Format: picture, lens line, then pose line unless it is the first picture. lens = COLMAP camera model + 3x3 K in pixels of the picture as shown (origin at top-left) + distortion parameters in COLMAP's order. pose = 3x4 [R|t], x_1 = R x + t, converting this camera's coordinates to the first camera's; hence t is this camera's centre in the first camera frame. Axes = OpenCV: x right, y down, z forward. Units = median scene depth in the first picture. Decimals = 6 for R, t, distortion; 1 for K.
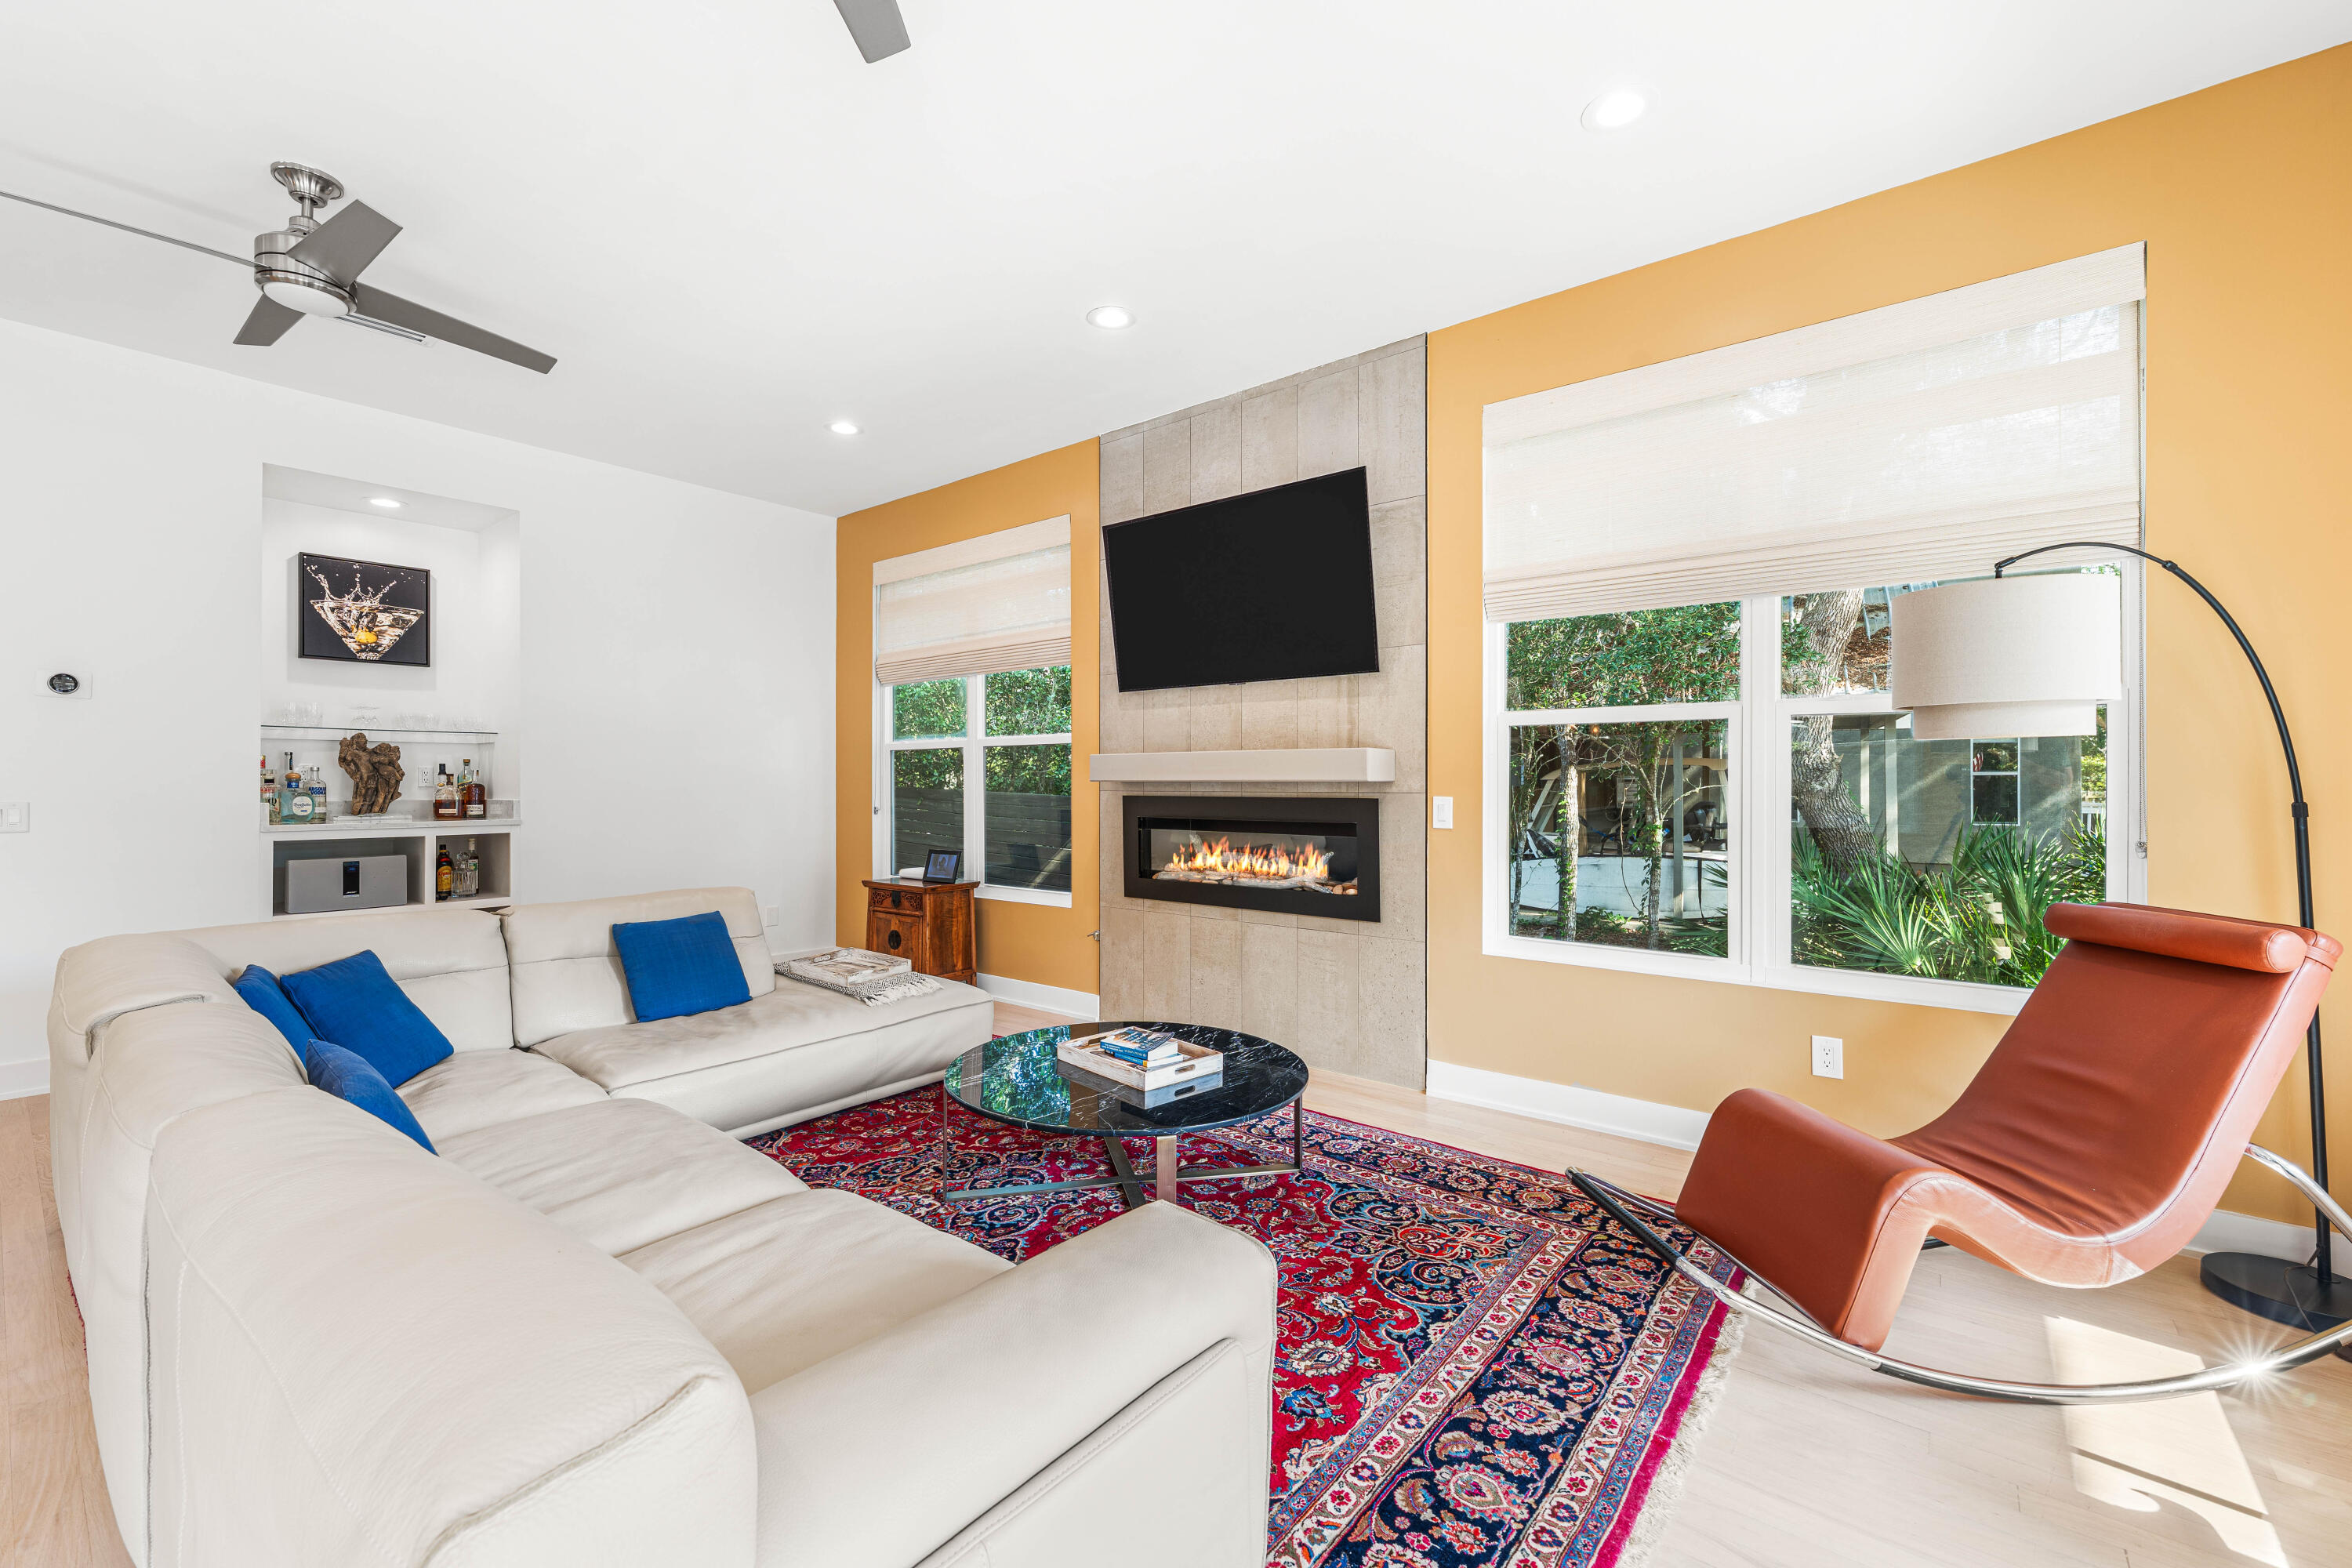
lens RADIAL K [[974.5, 0, 1144.4], [0, 974.5, 775.1], [0, 0, 1]] dist [0.000164, 0.000176]
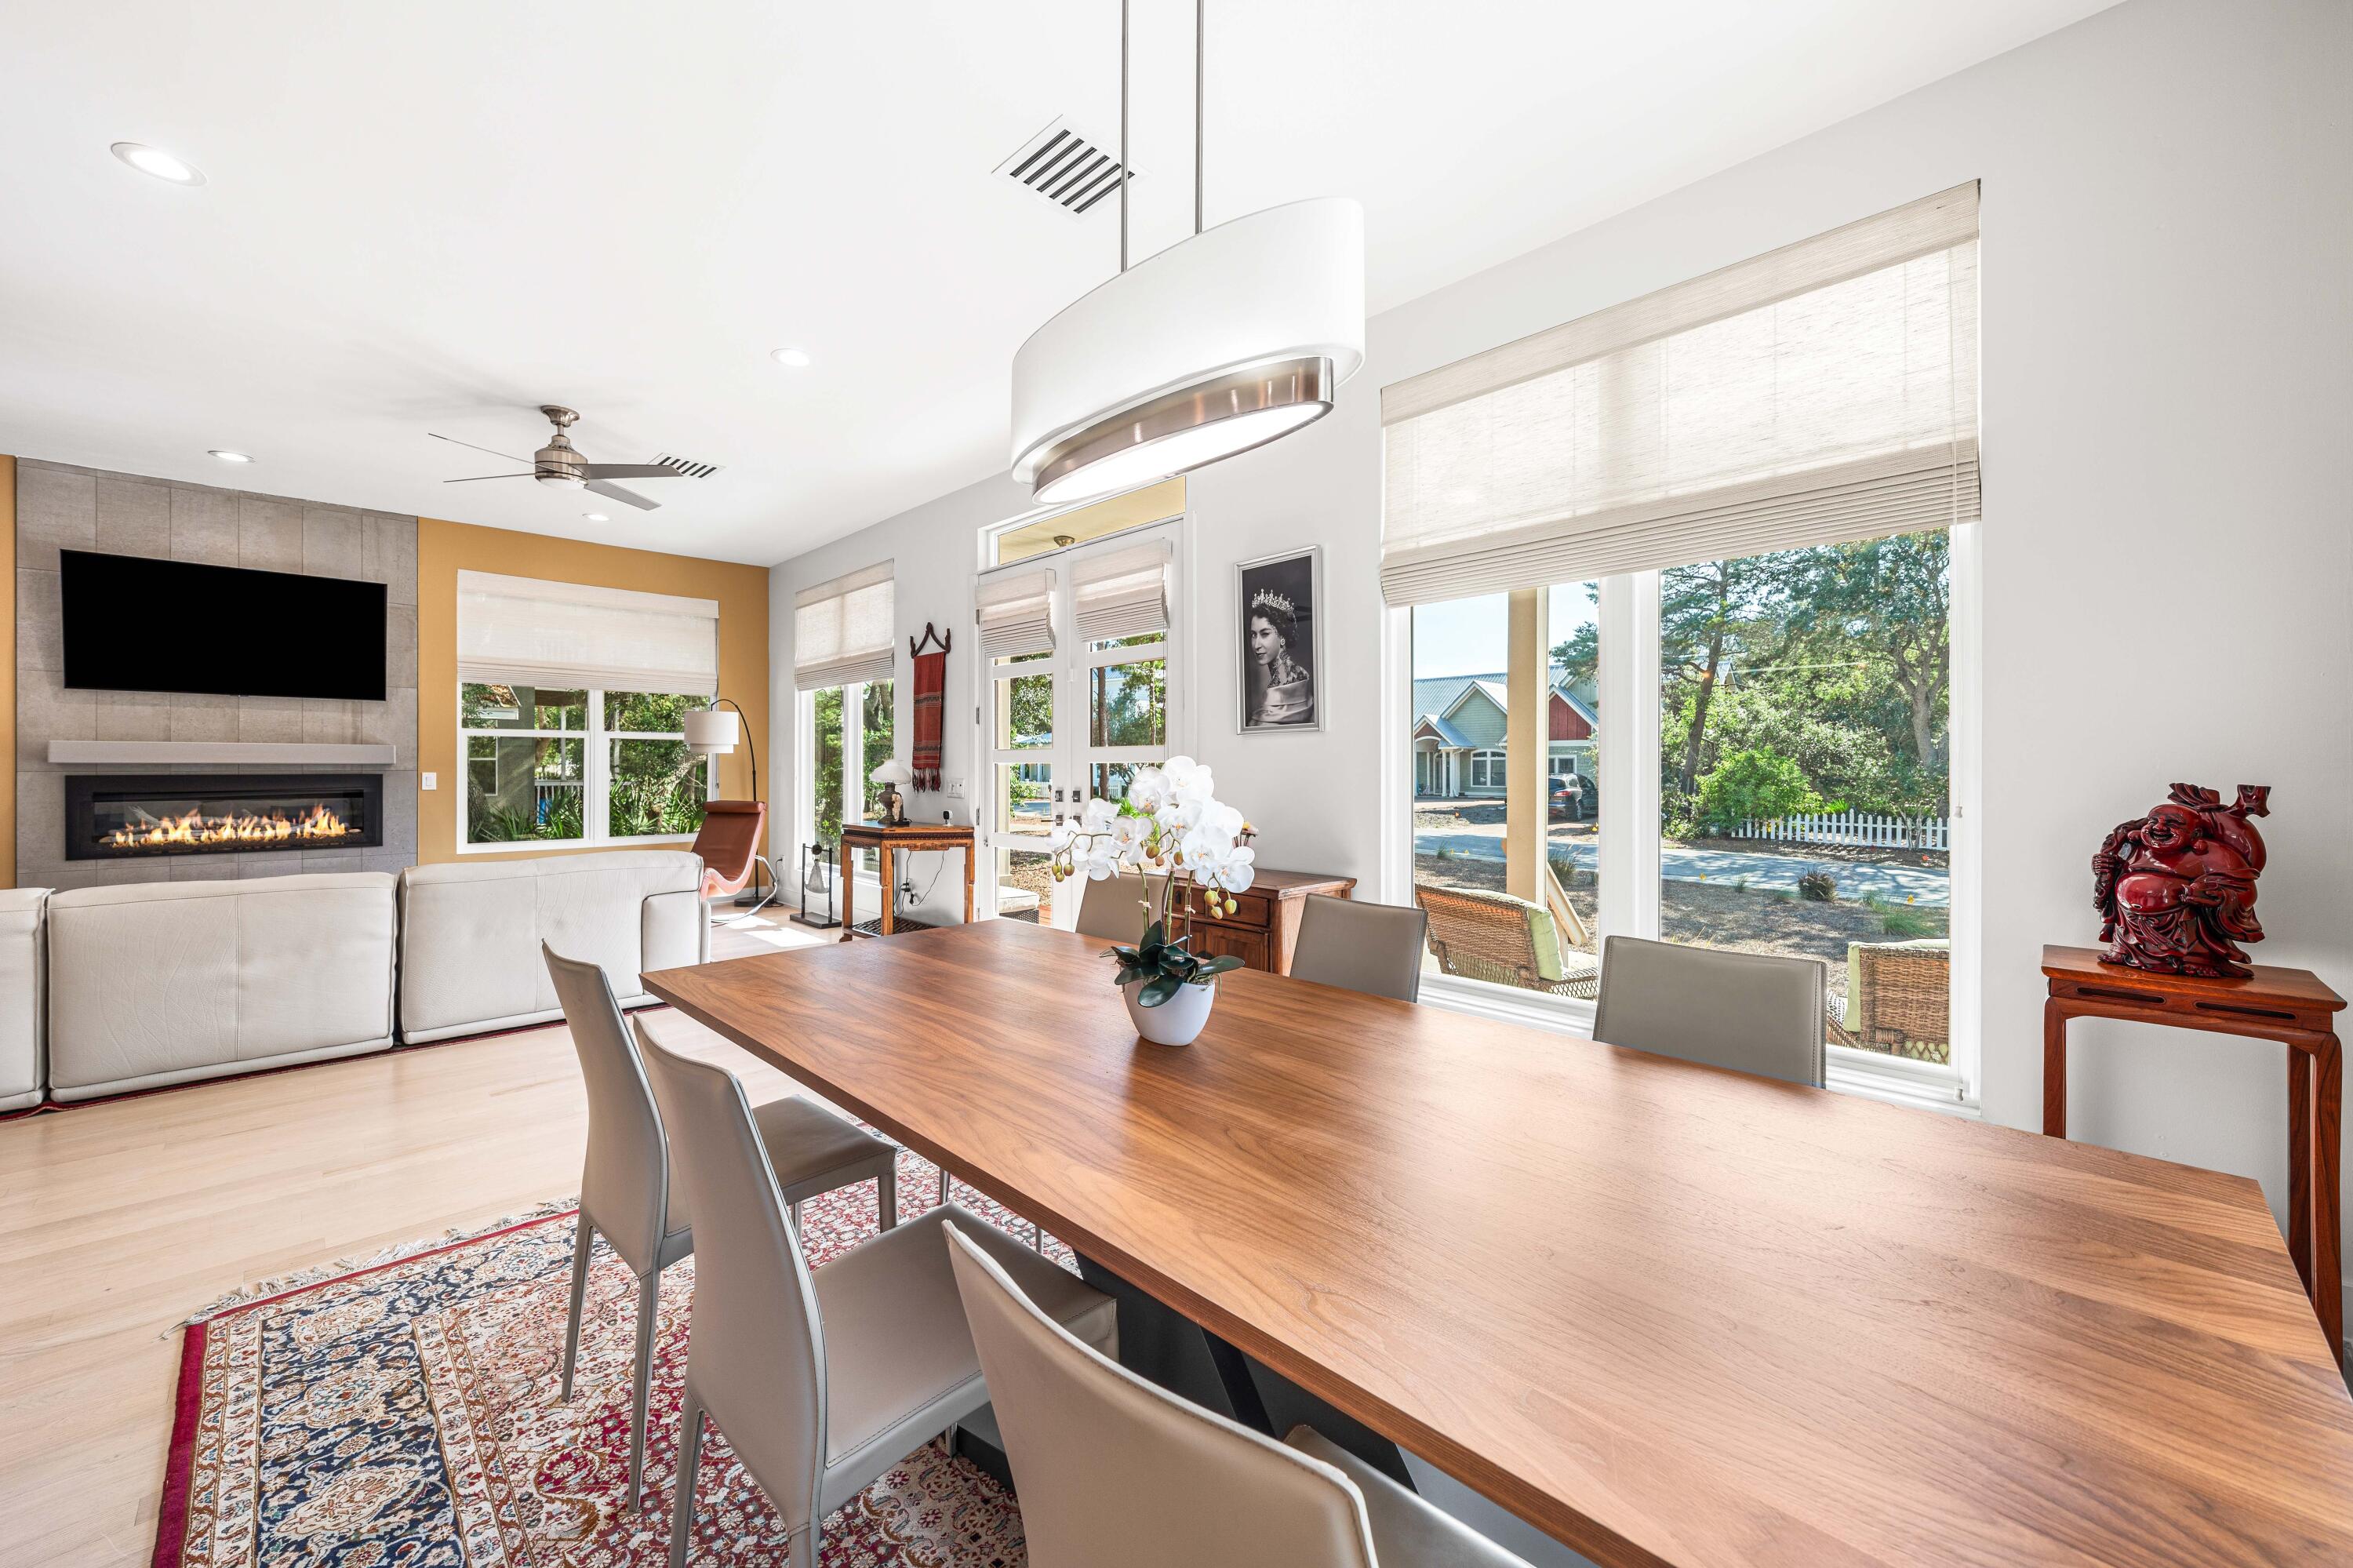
lens RADIAL K [[908.7, 0, 1181.4], [0, 908.7, 766.6], [0, 0, 1]] dist [0.002670, -0.000019]
pose [[0.102119, -0.000066, 0.994772, -1.121937], [-0.007859, 0.999969, 0.000873, -0.001557], [-0.994741, -0.007907, 0.102115, -0.527797]]
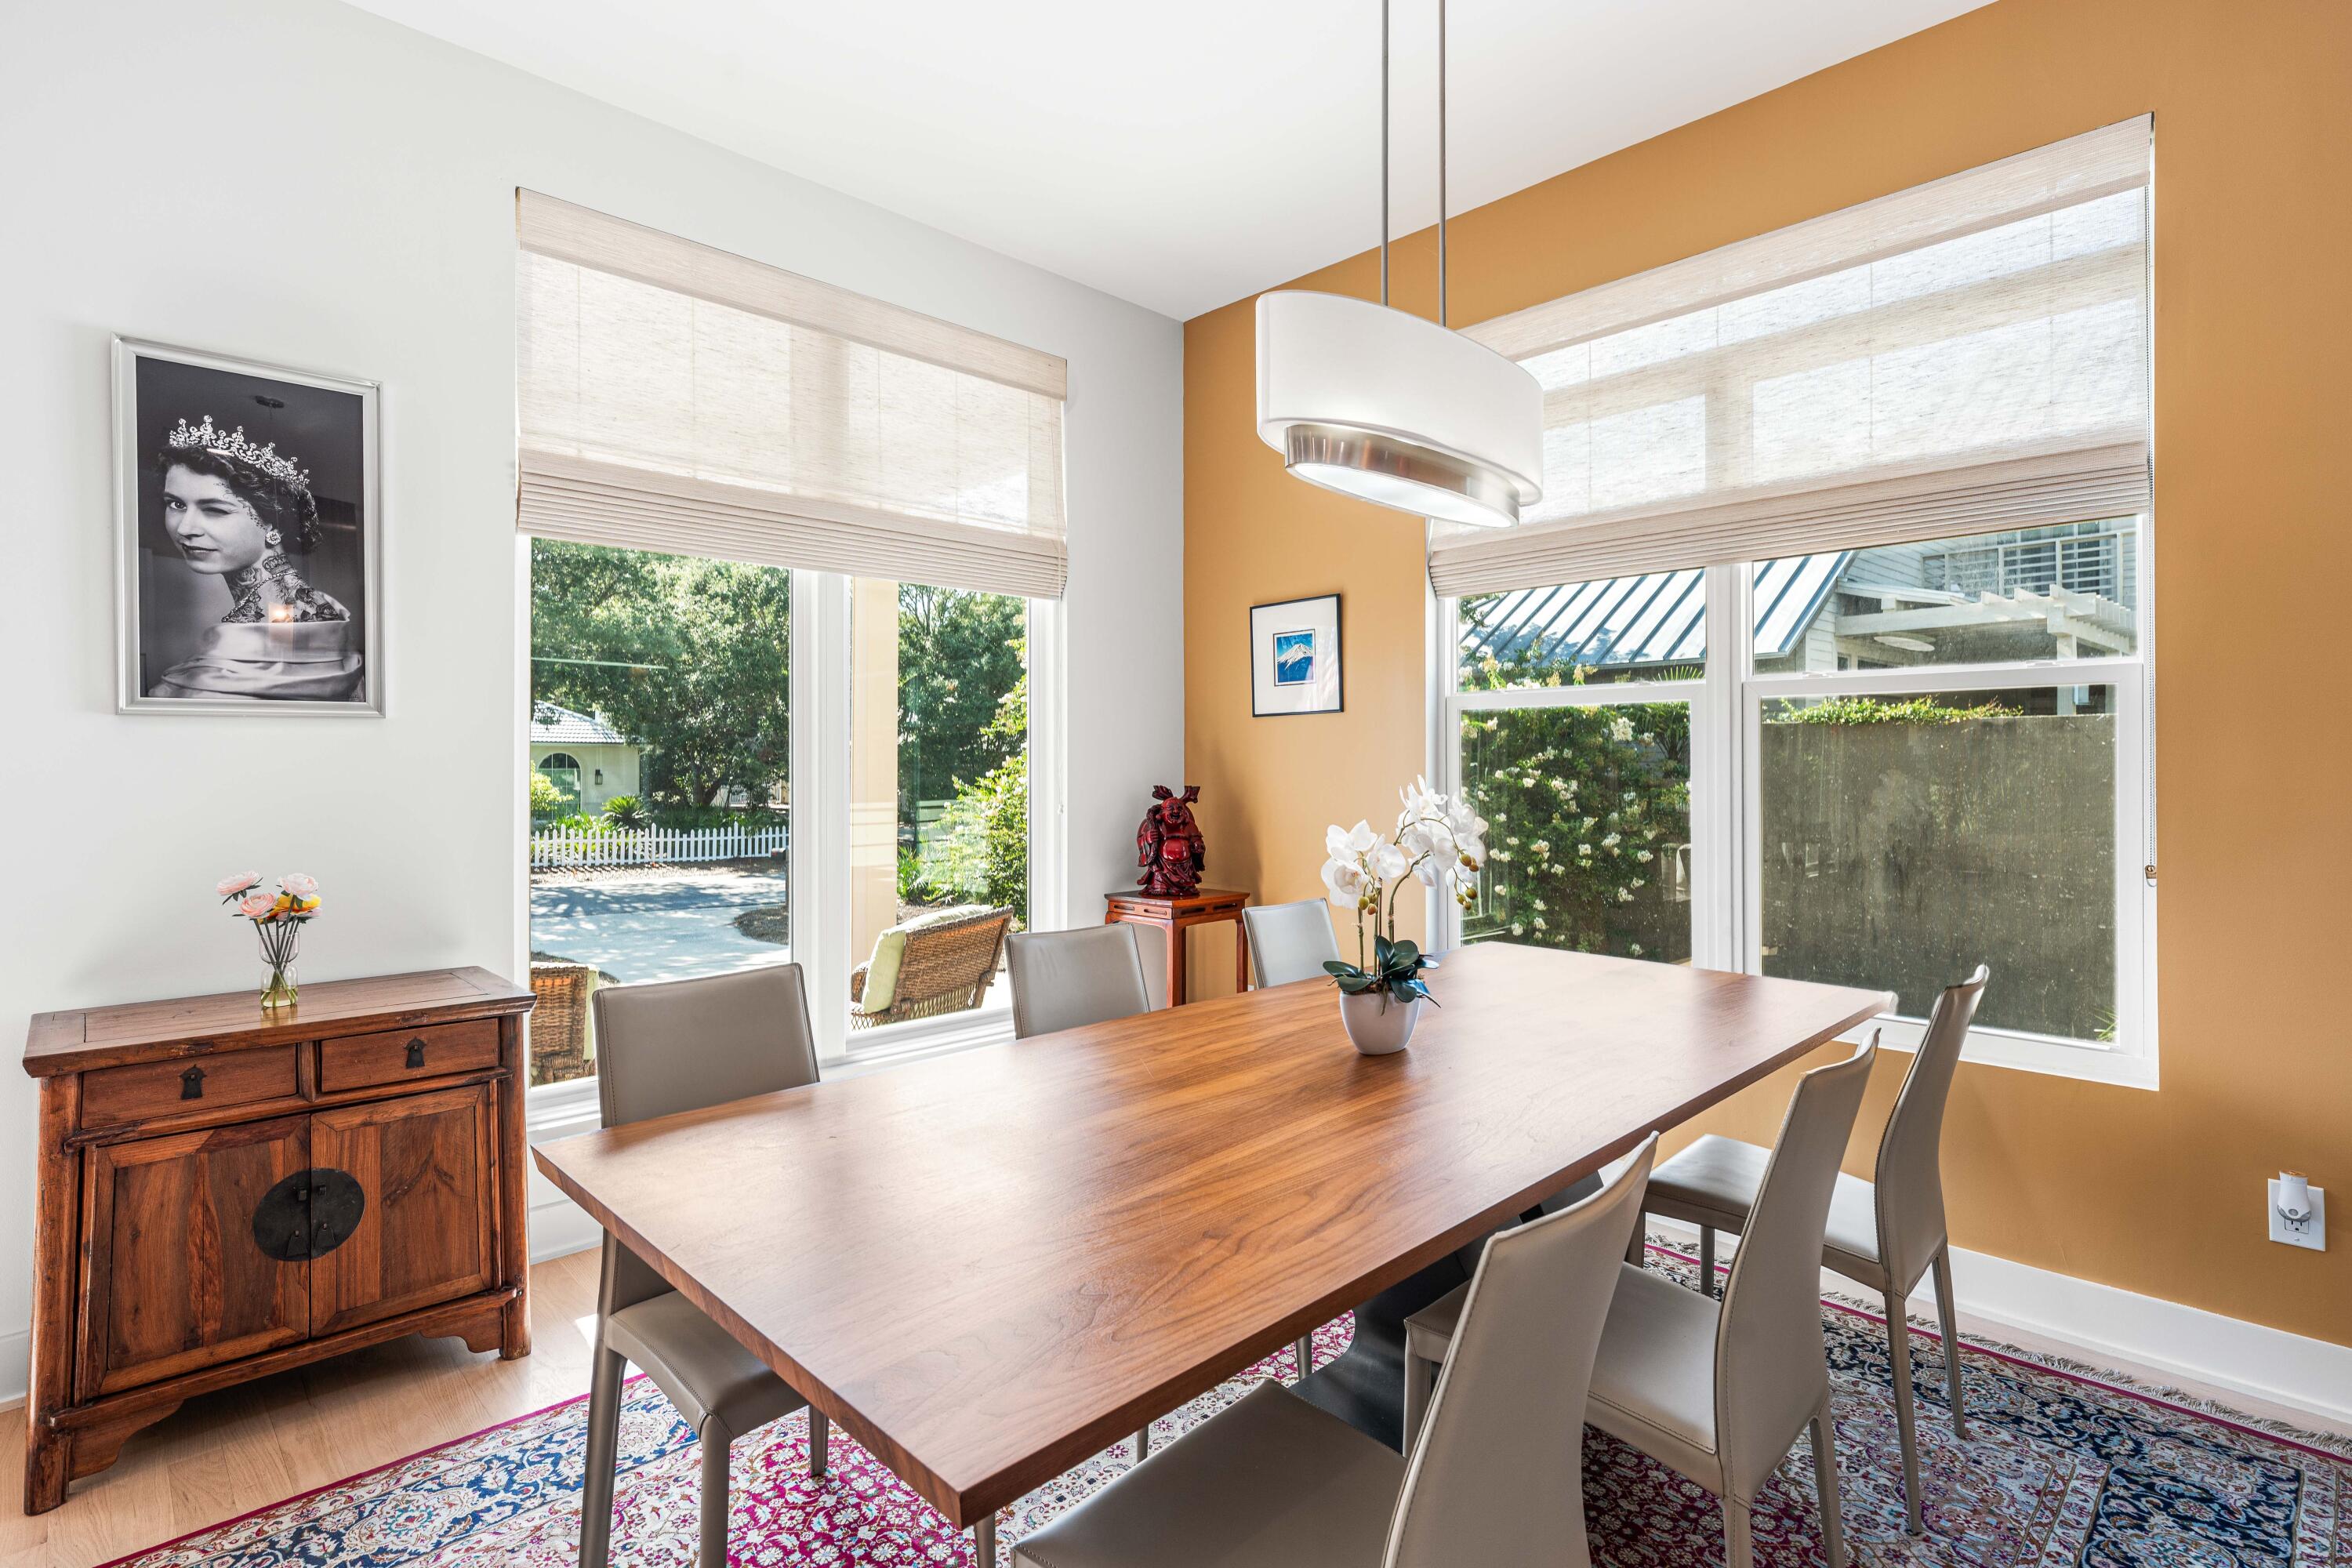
lens RADIAL K [[1137.9, 0, 1169.1], [0, 1137.9, 785.4], [0, 0, 1]] dist [-0.003251, -0.000418]
pose [[-0.994405, -0.001772, 0.105619, -0.717434], [-0.000927, 0.999967, 0.008050, -0.004913], [-0.105630, 0.007907, -0.994374, 0.004232]]
